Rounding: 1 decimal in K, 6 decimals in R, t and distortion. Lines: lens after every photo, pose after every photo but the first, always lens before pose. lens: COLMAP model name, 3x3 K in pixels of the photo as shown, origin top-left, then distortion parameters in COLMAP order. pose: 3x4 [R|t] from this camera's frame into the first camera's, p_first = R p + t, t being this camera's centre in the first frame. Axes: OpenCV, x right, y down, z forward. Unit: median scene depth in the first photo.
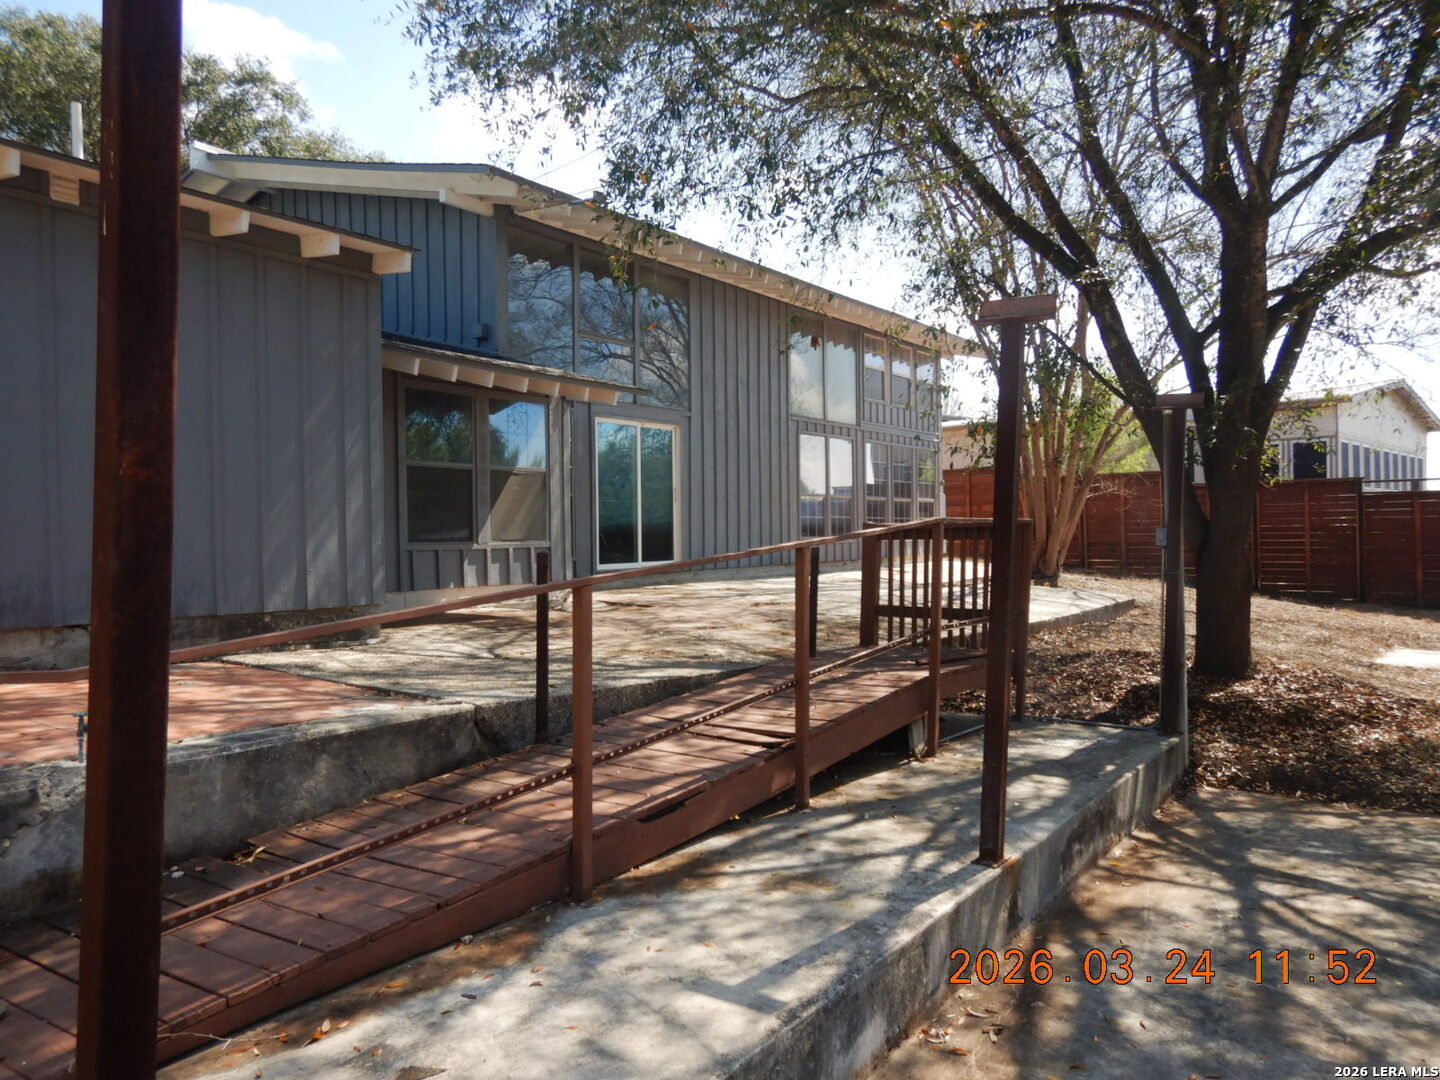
lens RADIAL K [[1036.3, 0, 720.0], [0, 1036.3, 540.0], [0, 0, 1]] dist [0.016088, -0.005562]
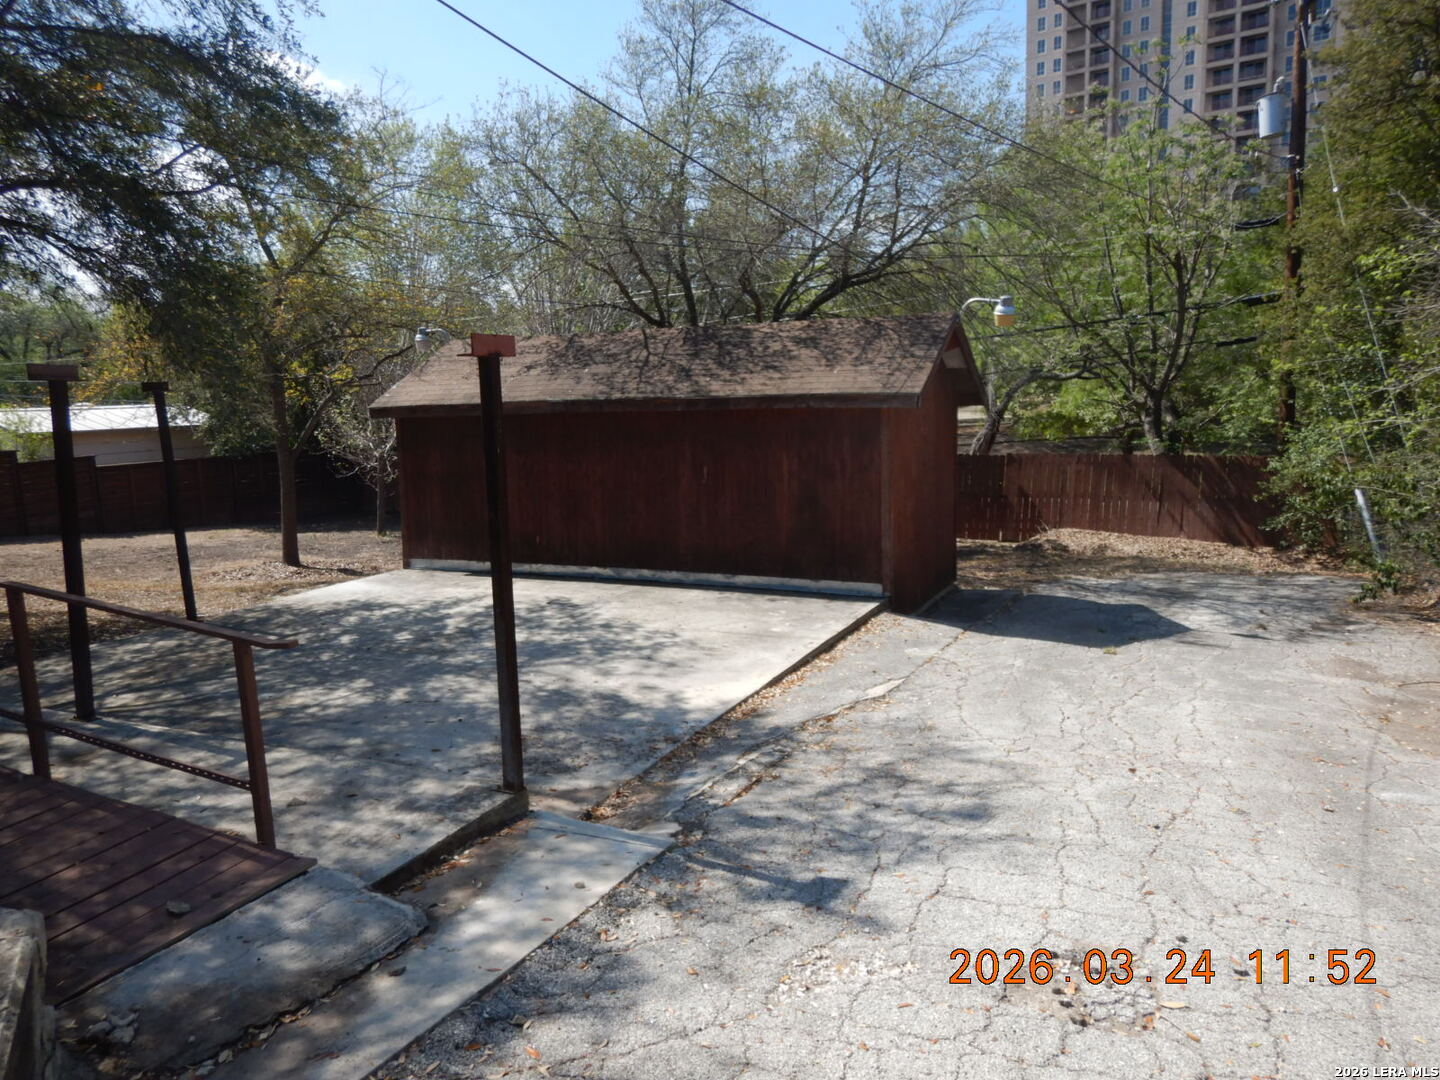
lens RADIAL K [[1036.3, 0, 720.0], [0, 1036.3, 540.0], [0, 0, 1]] dist [0.016088, -0.005562]
pose [[-0.154420, -0.145674, 0.977207, -1.417049], [0.041219, 0.987260, 0.153686, -0.165724], [-0.987145, 0.064012, -0.146448, 0.270516]]
